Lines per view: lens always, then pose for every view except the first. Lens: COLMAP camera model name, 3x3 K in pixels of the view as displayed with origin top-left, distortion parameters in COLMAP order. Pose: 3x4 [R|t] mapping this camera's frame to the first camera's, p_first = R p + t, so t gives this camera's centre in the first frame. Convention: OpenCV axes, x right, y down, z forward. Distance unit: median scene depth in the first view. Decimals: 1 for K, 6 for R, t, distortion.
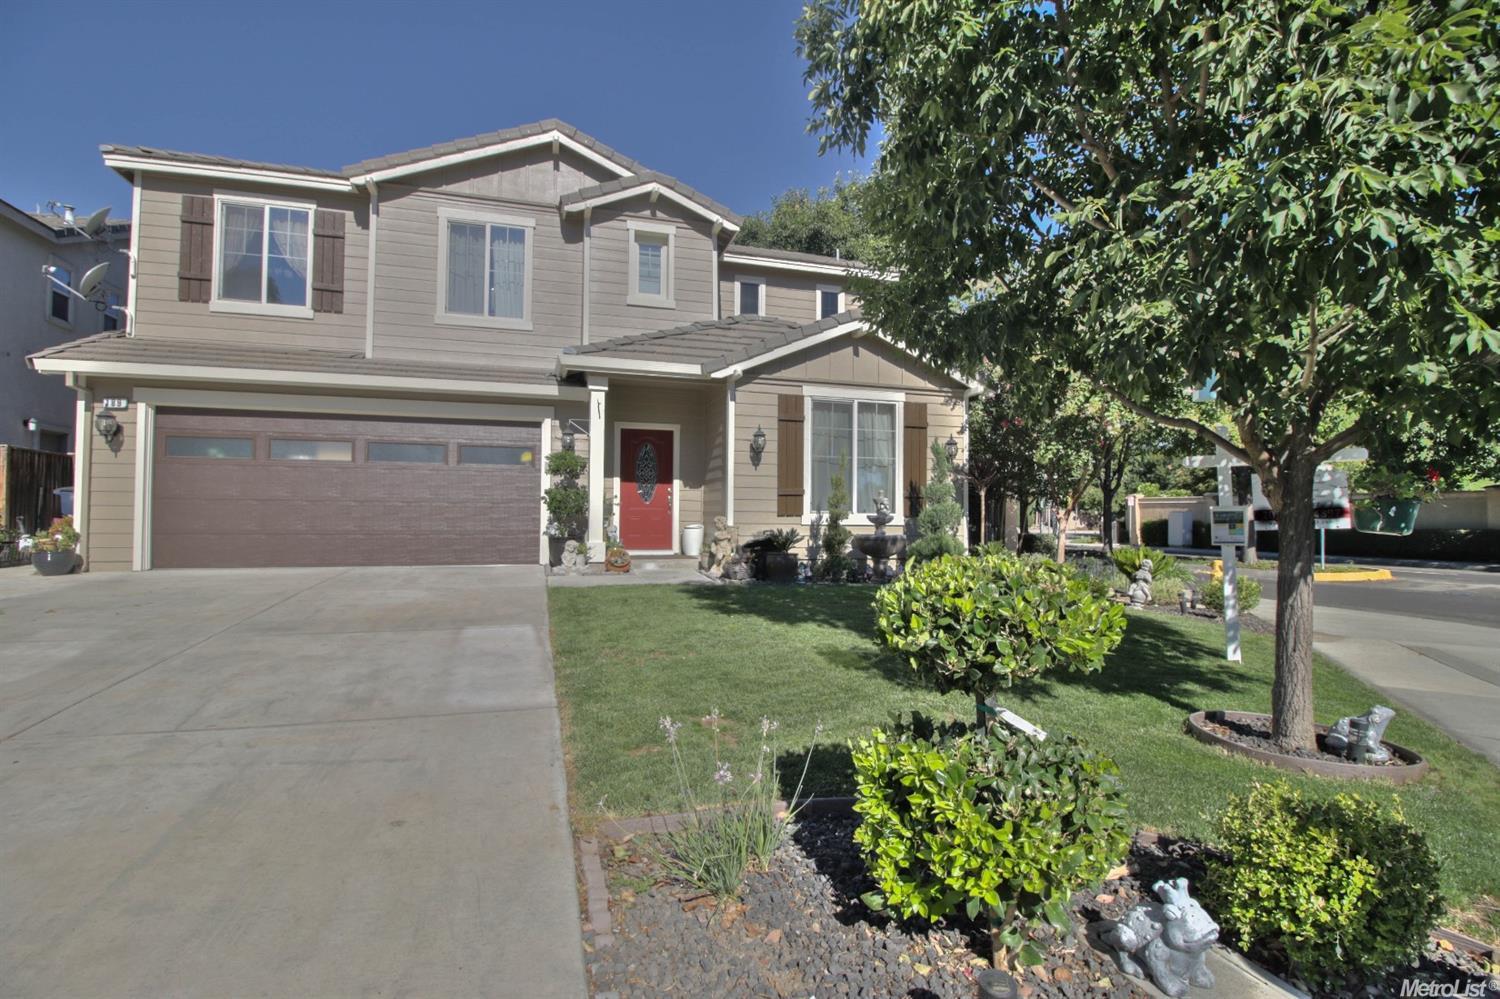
lens RADIAL K [[692.9, 0, 747.1], [0, 692.9, 497.1], [0, 0, 1]] dist [-0.003381, -0.009161]
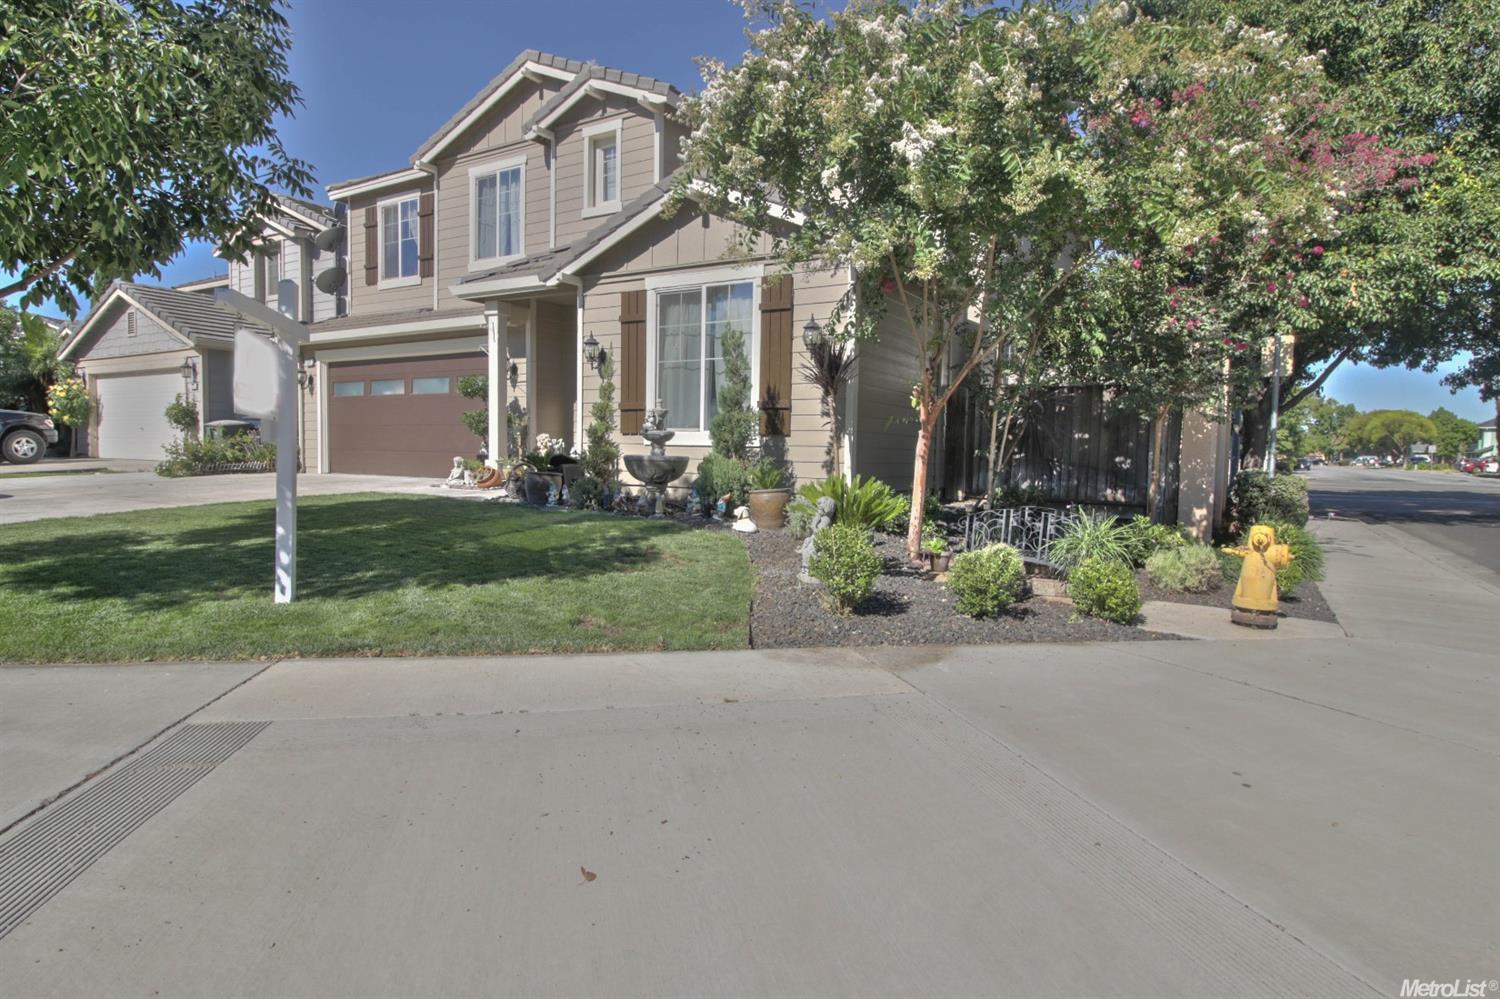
lens RADIAL K [[807.4, 0, 750.4], [0, 807.4, 493.4], [0, 0, 1]] dist [0.003847, 0.000796]
pose [[0.669349, 0.042244, -0.741746, 0.927411], [0.003565, 0.998188, 0.060065, 0.041388], [0.742940, -0.042849, 0.667985, 0.450060]]
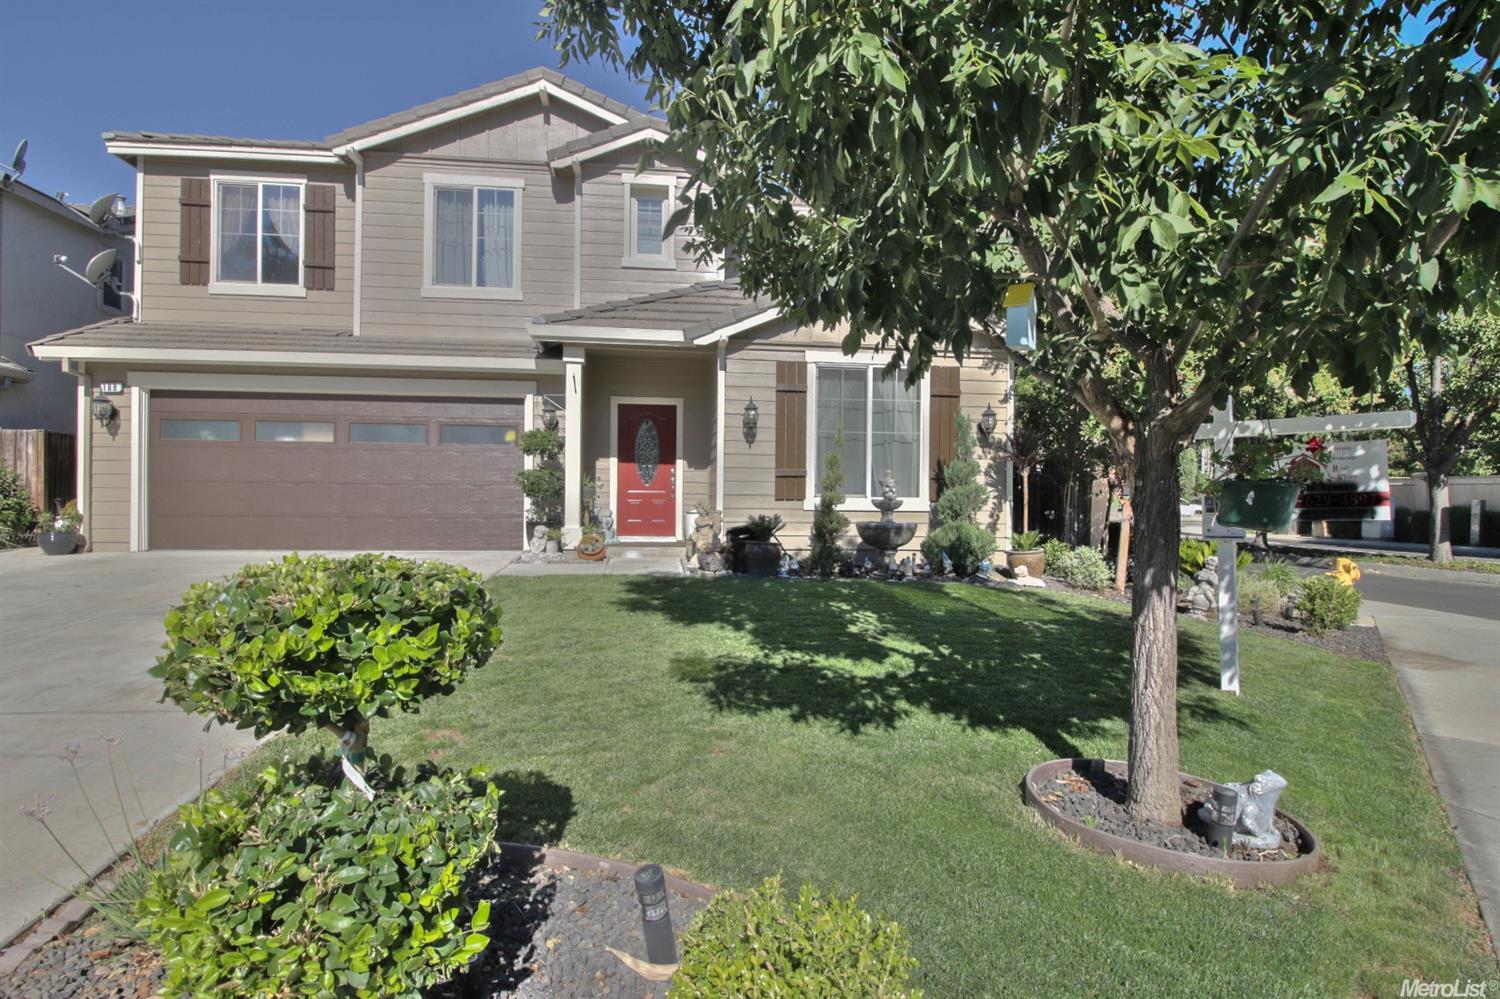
lens RADIAL K [[755.1, 0, 748.3], [0, 755.1, 499.3], [0, 0, 1]] dist [-0.005251, -0.004629]
pose [[0.985201, 0.003620, -0.171367, 0.178832], [0.001080, 0.999626, 0.027325, -0.000138], [0.171401, -0.027106, 0.984828, 0.049356]]
